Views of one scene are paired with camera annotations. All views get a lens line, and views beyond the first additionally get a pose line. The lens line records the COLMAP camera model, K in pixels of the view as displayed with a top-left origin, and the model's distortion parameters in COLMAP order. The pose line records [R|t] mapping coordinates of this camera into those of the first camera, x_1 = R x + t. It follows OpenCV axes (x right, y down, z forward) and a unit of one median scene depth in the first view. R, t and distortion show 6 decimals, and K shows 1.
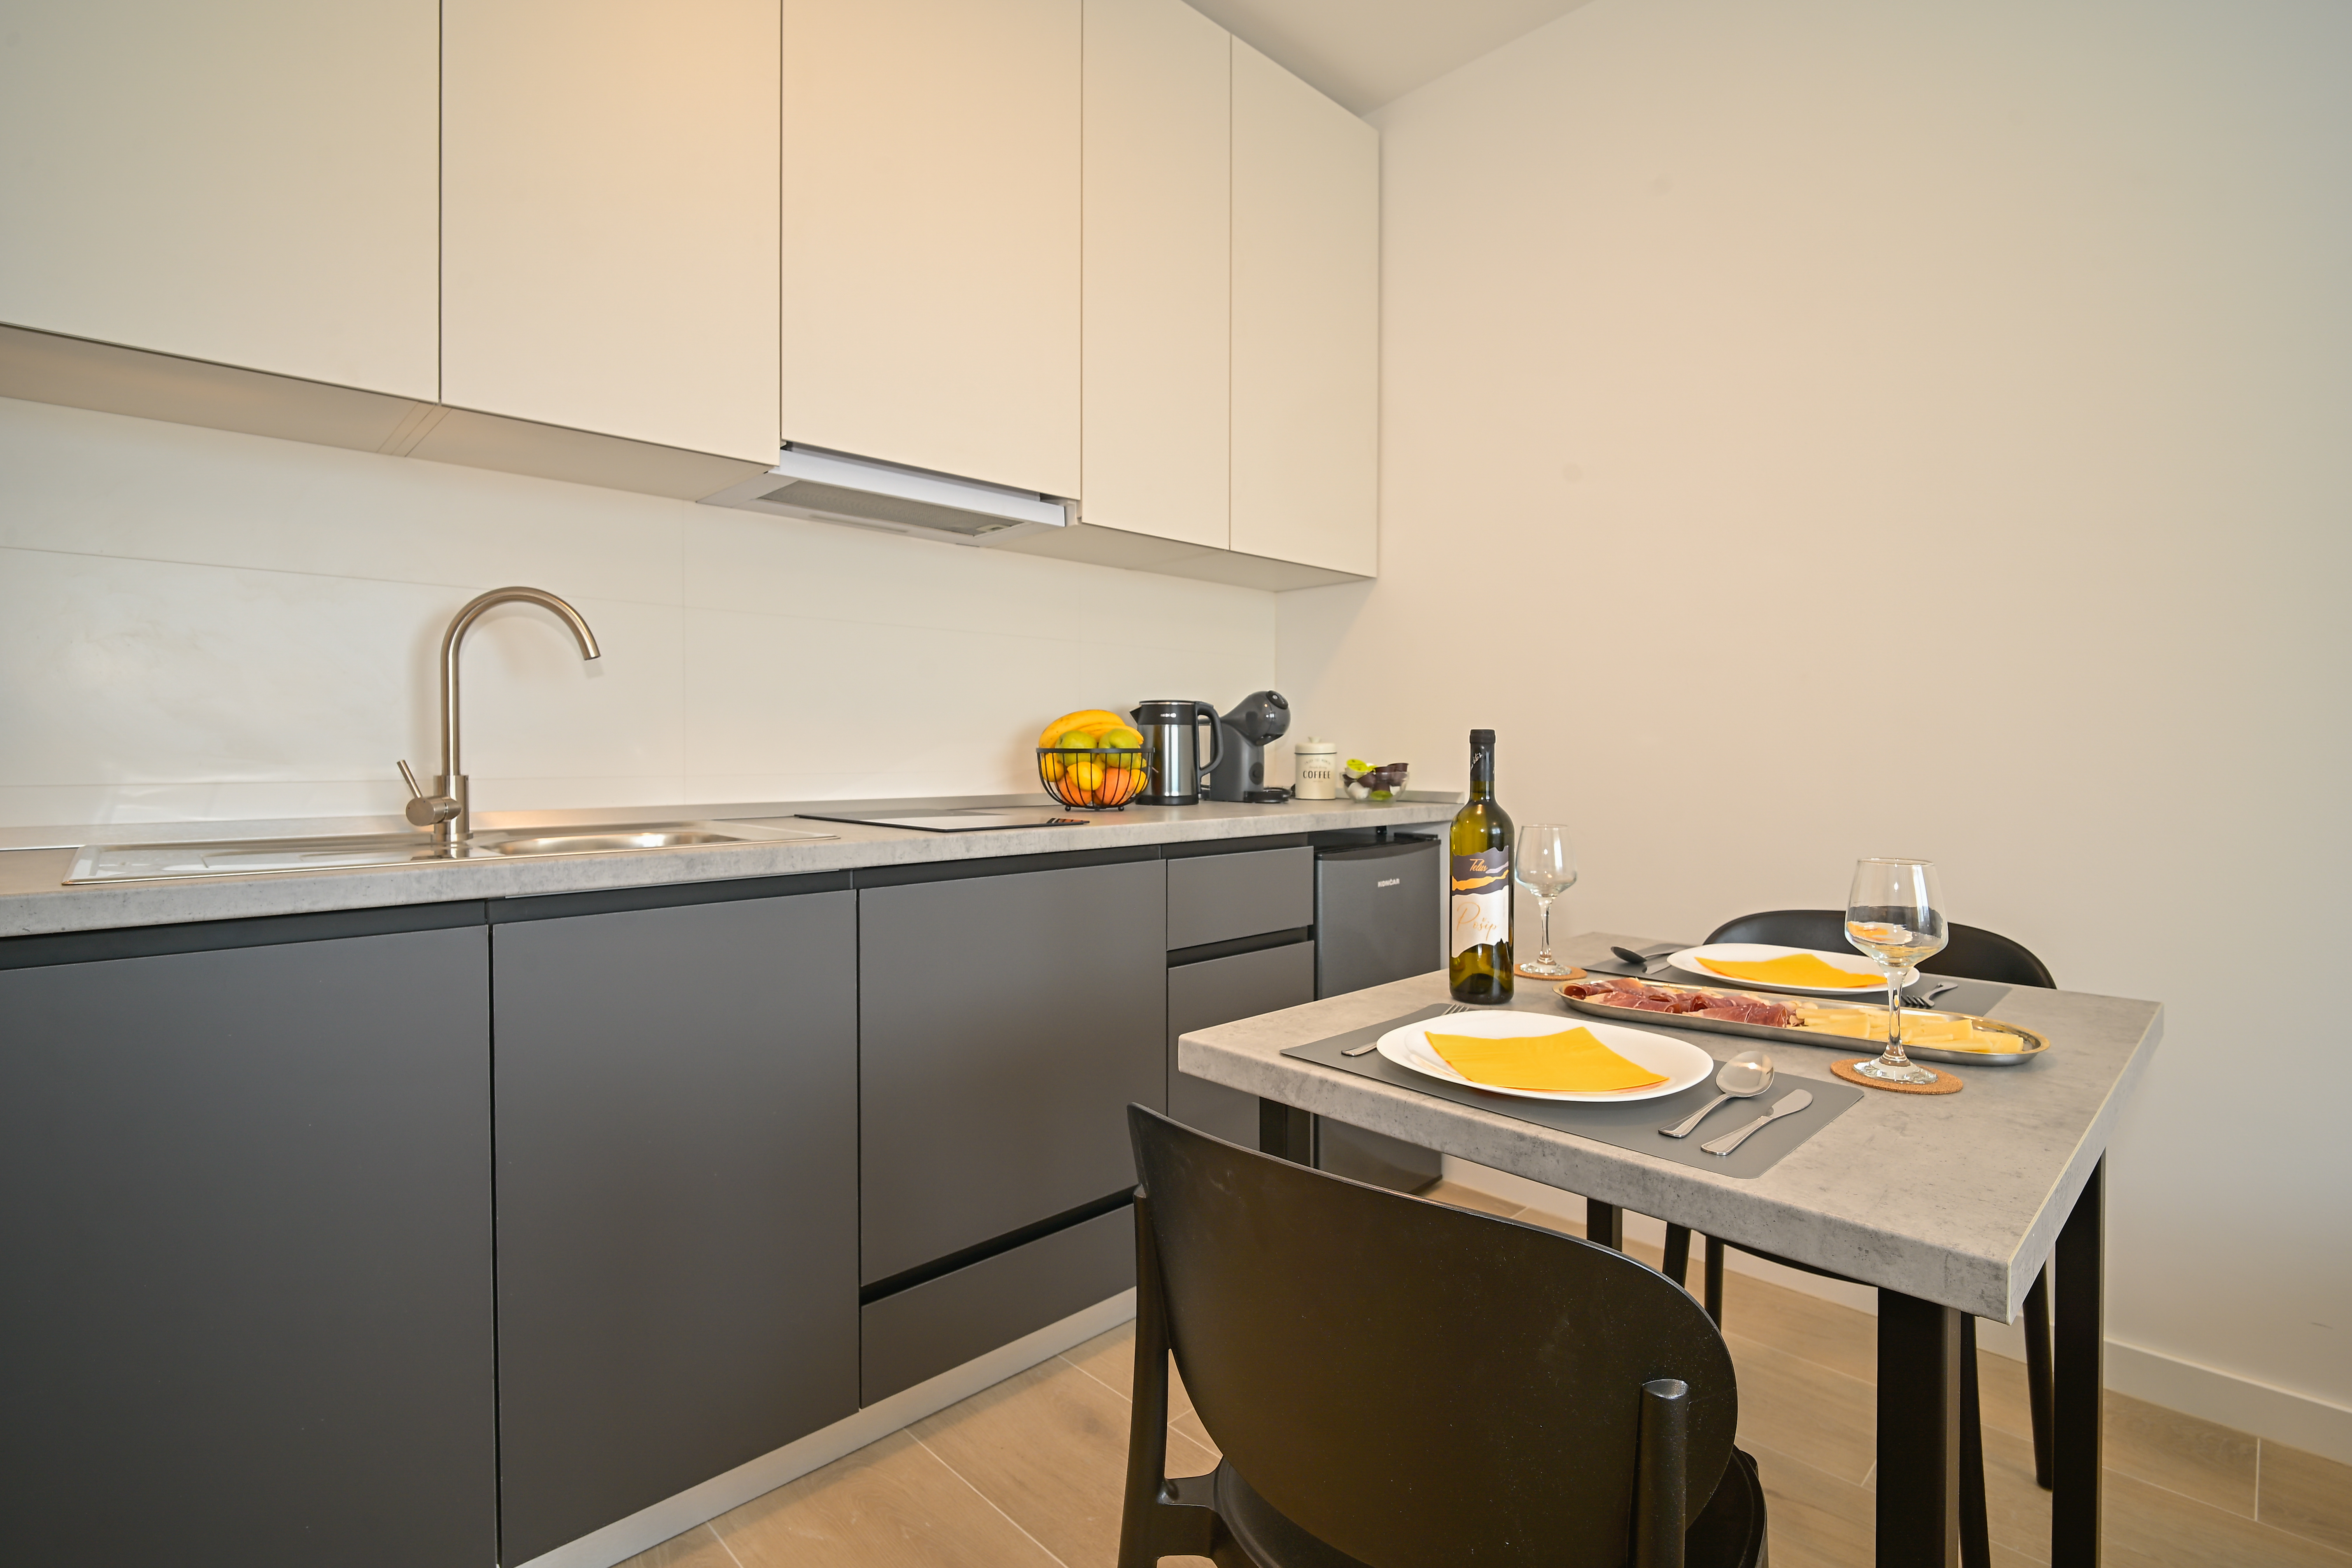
lens RADIAL K [[1020.7, 0, 1182.7], [0, 1020.7, 756.6], [0, 0, 1]] dist [-0.000826, -0.000105]
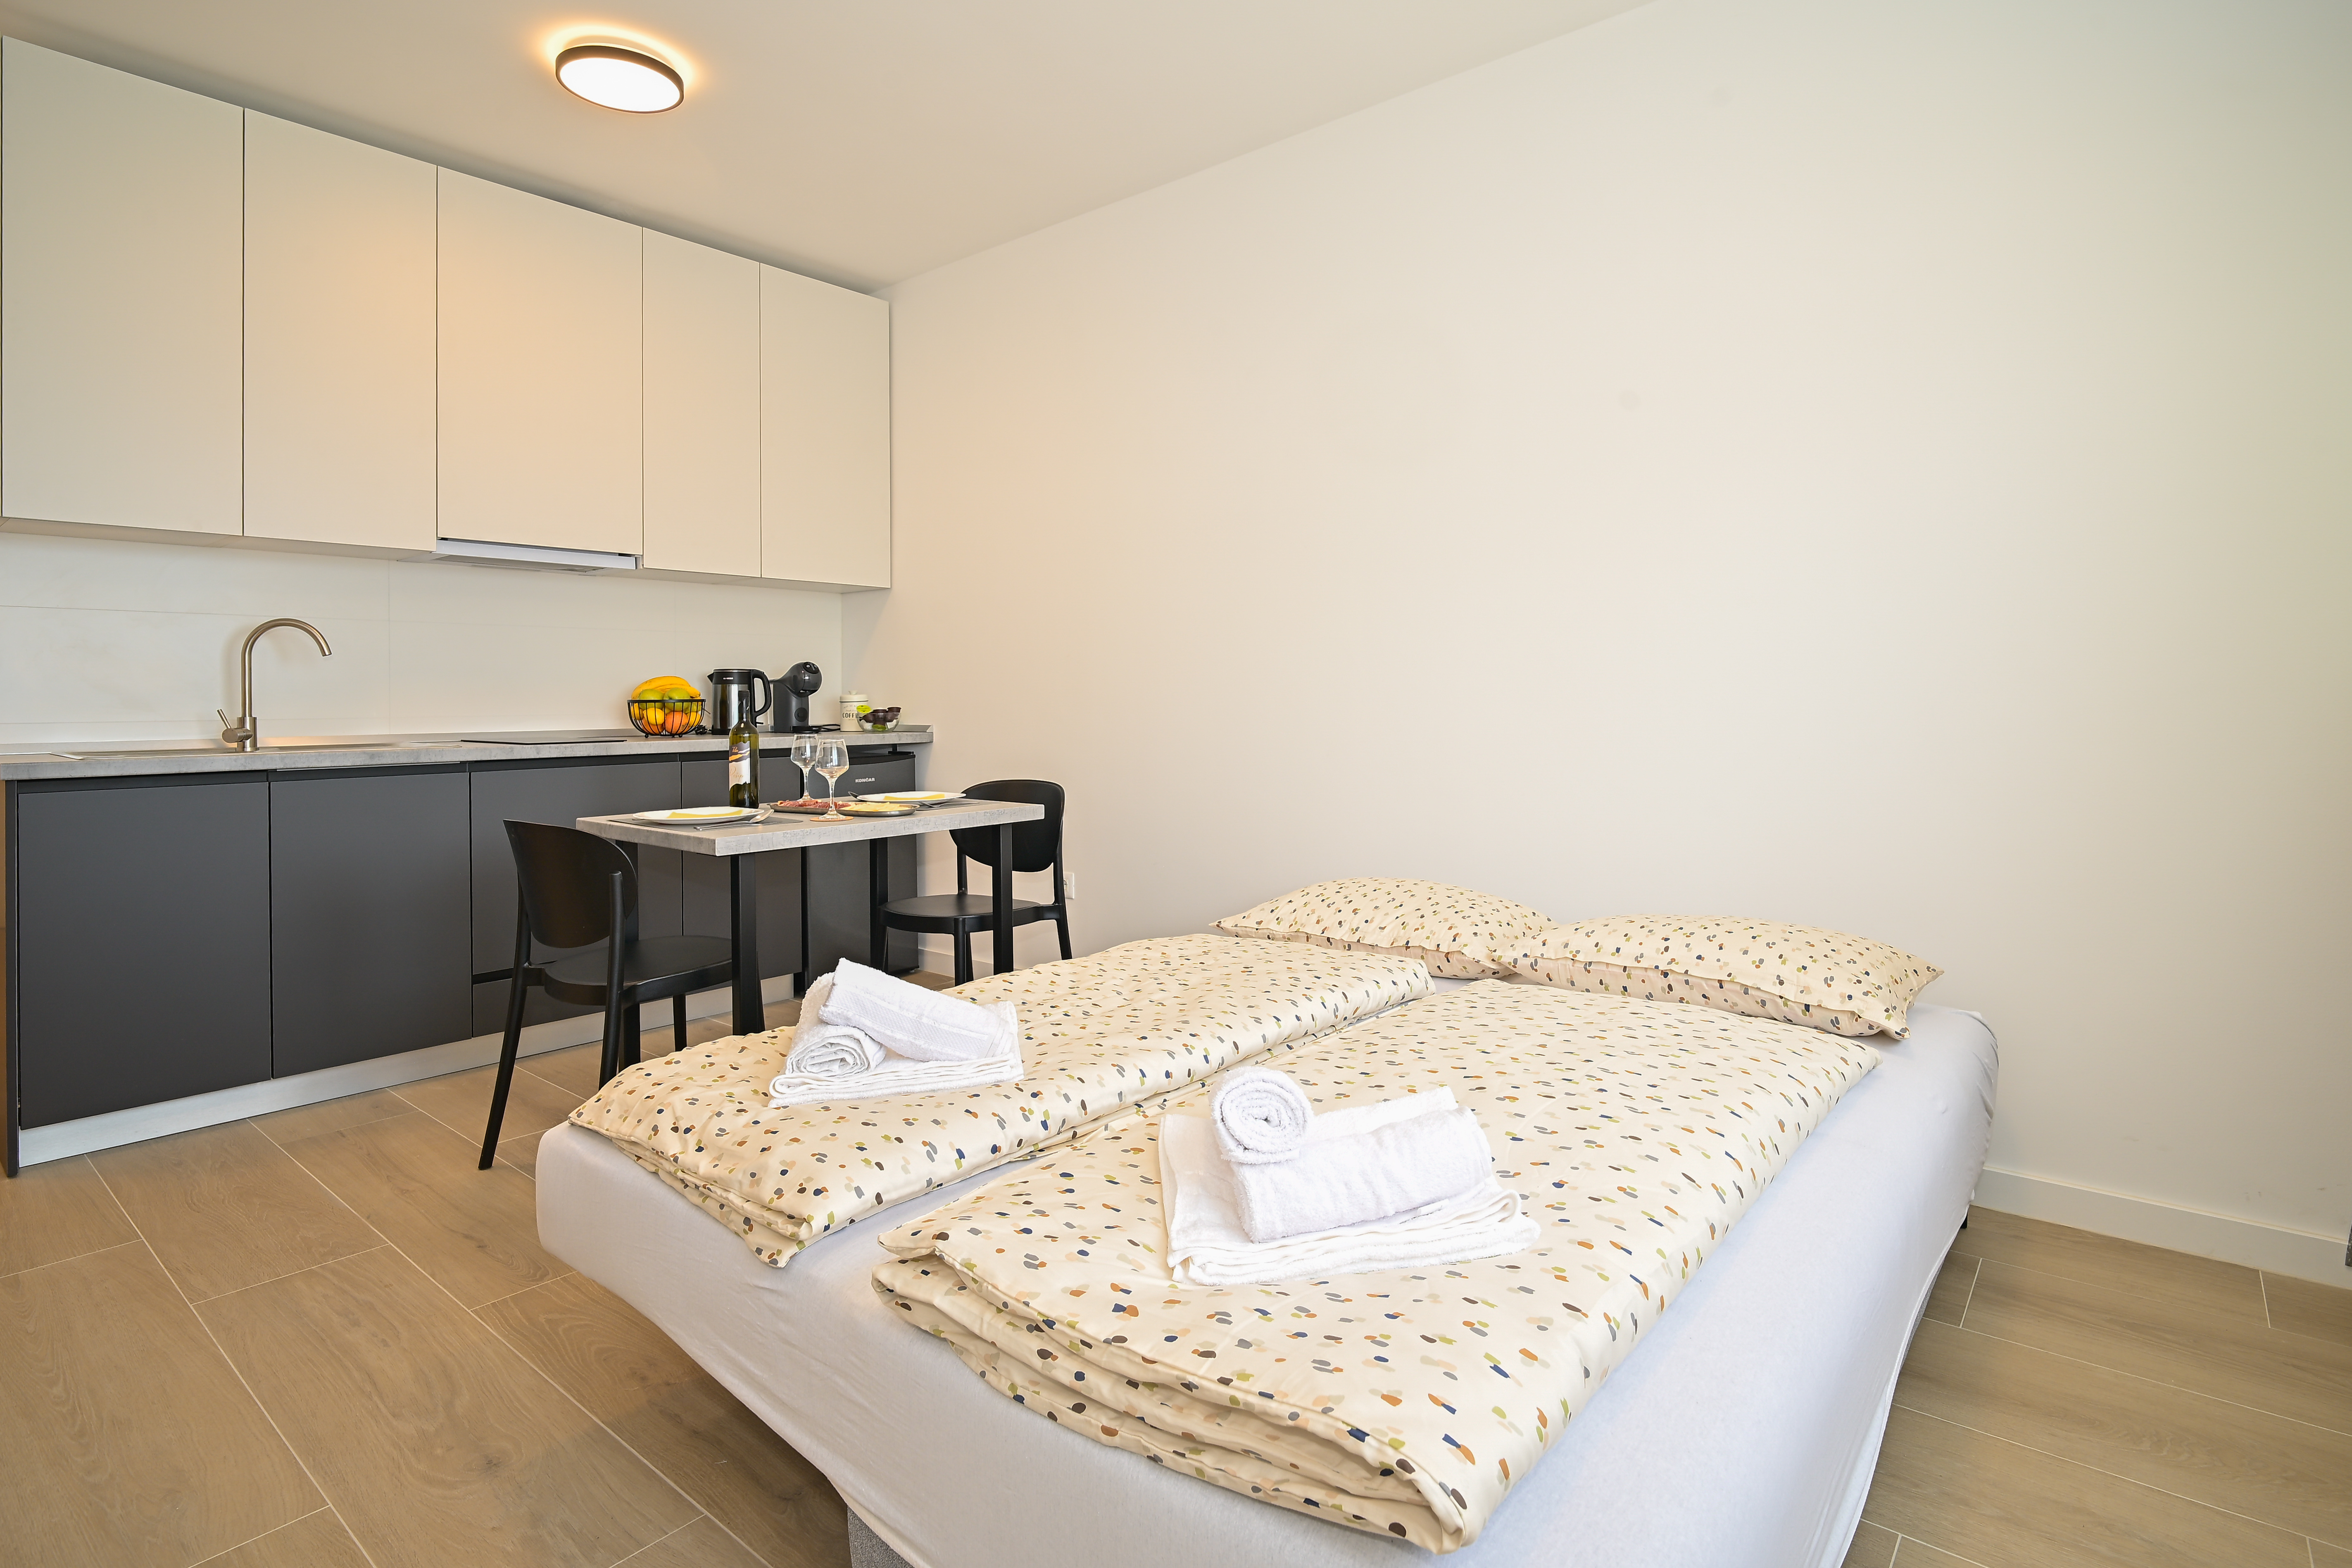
lens RADIAL K [[1087.2, 0, 1185.8], [0, 1087.2, 696.5], [0, 0, 1]] dist [0.030304, -0.020281]
pose [[0.994800, -0.007503, 0.101568, 0.594946], [0.008163, 0.999948, -0.006079, 0.004793], [-0.101517, 0.006876, 0.994810, -0.886286]]
